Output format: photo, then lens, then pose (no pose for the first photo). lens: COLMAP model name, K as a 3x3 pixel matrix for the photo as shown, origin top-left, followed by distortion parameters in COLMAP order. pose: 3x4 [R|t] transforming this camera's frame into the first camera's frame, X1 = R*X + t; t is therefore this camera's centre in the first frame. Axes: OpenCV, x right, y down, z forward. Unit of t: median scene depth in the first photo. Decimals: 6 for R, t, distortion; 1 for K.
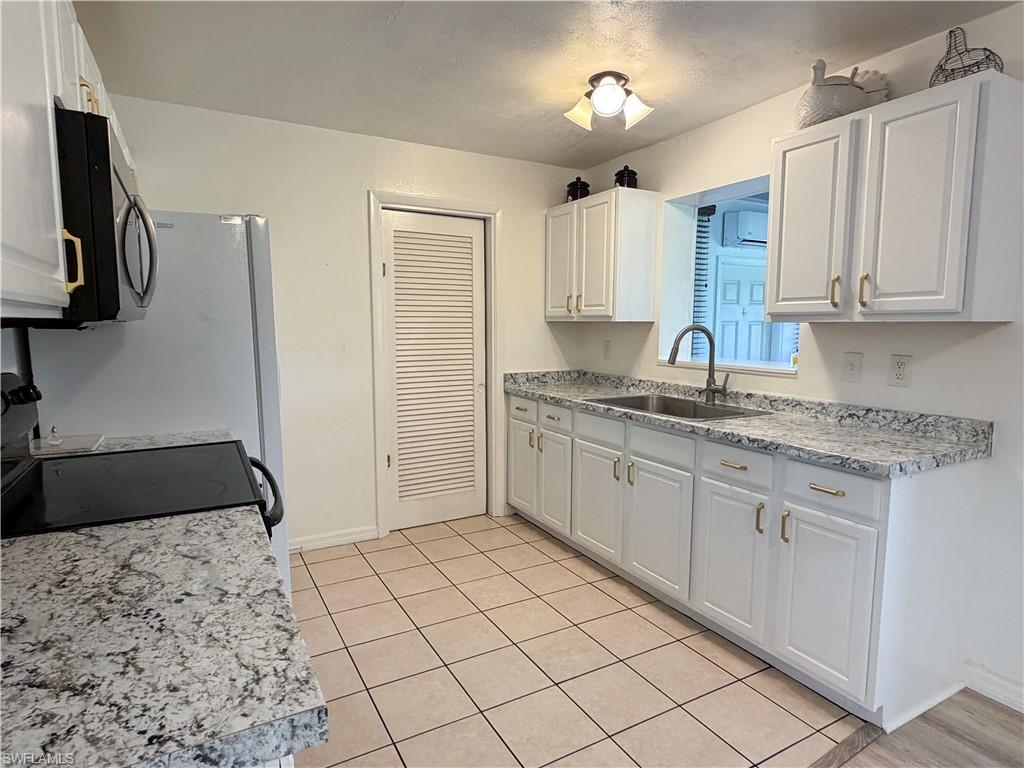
lens RADIAL K [[570.4, 0, 503.5], [0, 570.4, 389.5], [0, 0, 1]] dist [-0.015887, -0.000800]
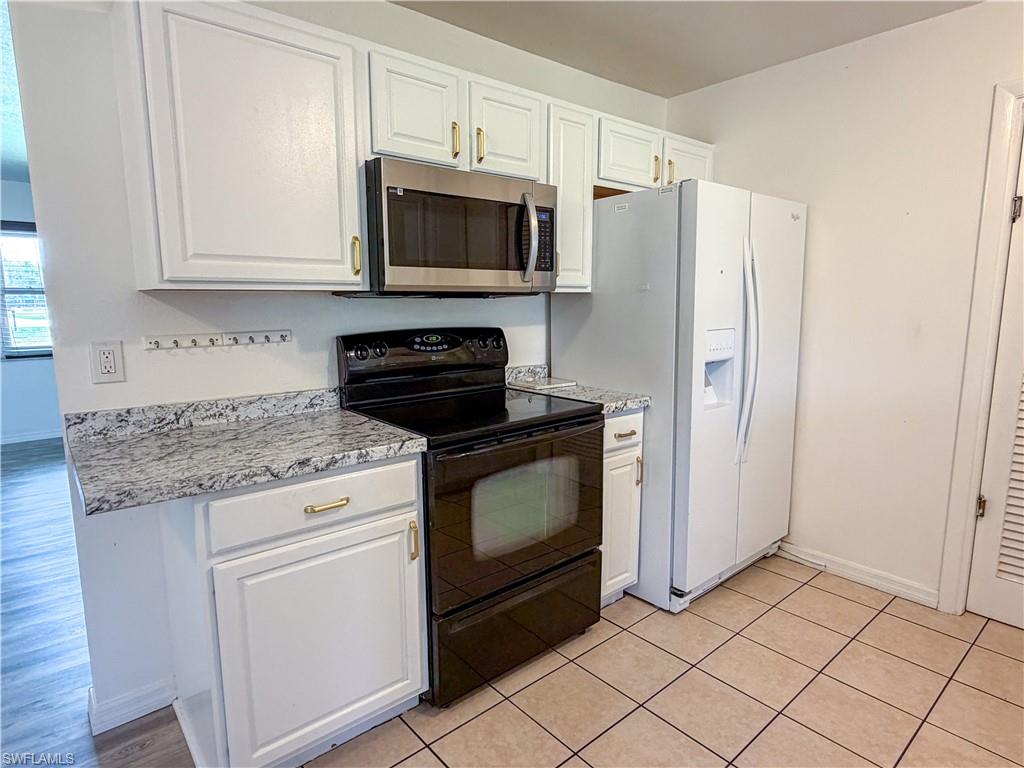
lens RADIAL K [[578.3, 0, 512.0], [0, 578.3, 384.0], [0, 0, 1]] dist [0.038201, -0.000261]
pose [[0.213556, 0.148650, -0.965555, 0.506262], [-0.109854, 0.985741, 0.127461, -0.062612], [0.970735, 0.078850, 0.226841, 0.524093]]
